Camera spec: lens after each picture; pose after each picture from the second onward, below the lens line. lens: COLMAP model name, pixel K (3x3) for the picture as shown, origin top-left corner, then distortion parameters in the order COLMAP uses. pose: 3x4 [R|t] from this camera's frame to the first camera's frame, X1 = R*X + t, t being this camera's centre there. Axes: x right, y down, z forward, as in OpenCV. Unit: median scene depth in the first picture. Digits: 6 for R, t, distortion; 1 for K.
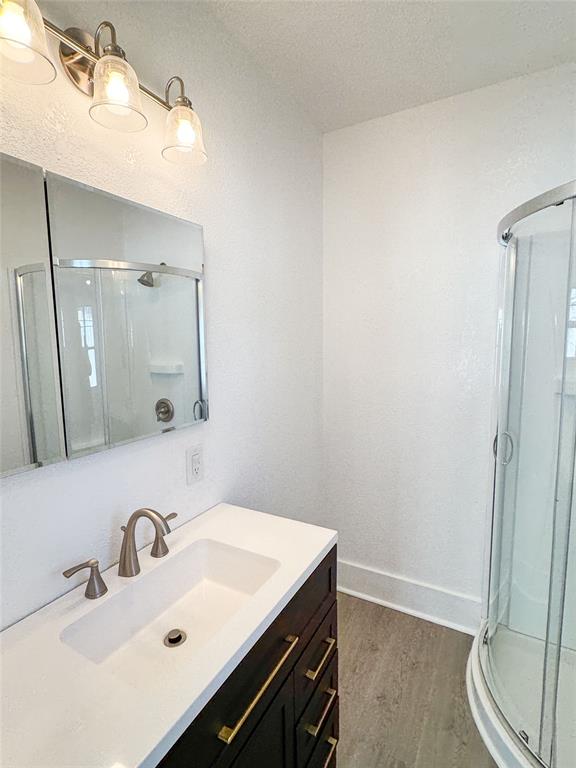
lens RADIAL K [[389.9, 0, 282.1], [0, 389.9, 386.0], [0, 0, 1]] dist [0.000904, 0.000284]
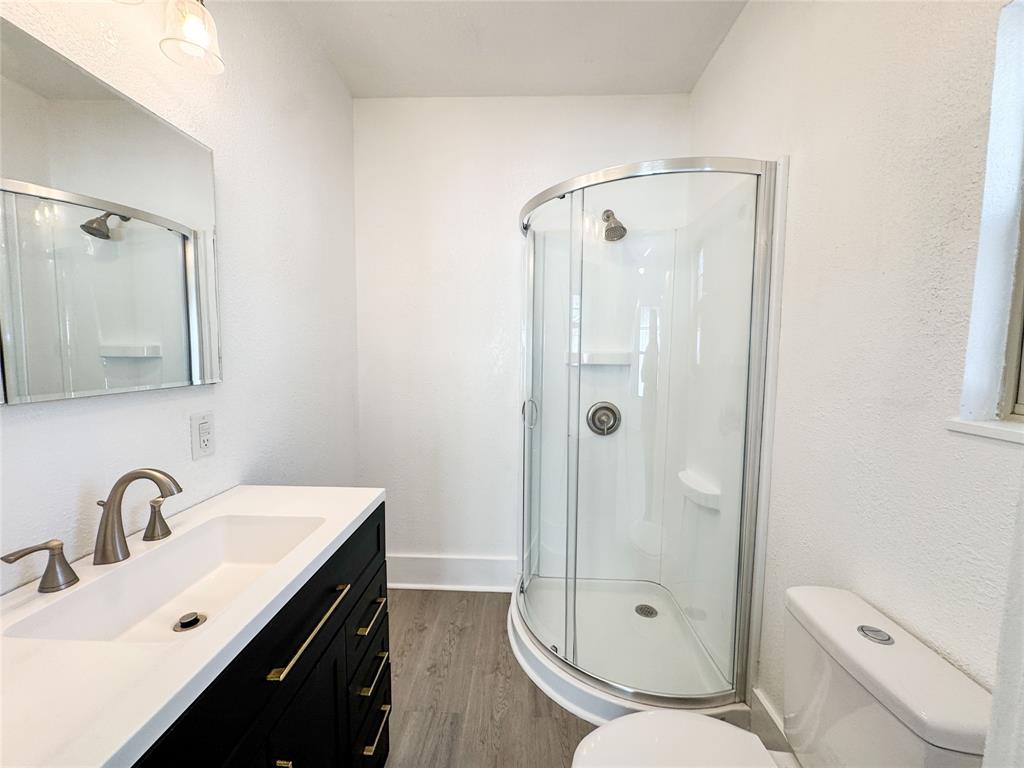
lens RADIAL K [[421.8, 0, 511.1], [0, 421.8, 382.2], [0, 0, 1]] dist [-0.000963, 0.000293]
pose [[0.888340, -0.014149, 0.458968, -0.055290], [0.033575, 0.998851, -0.034192, 0.145779], [-0.457957, 0.045783, 0.887795, -0.086109]]
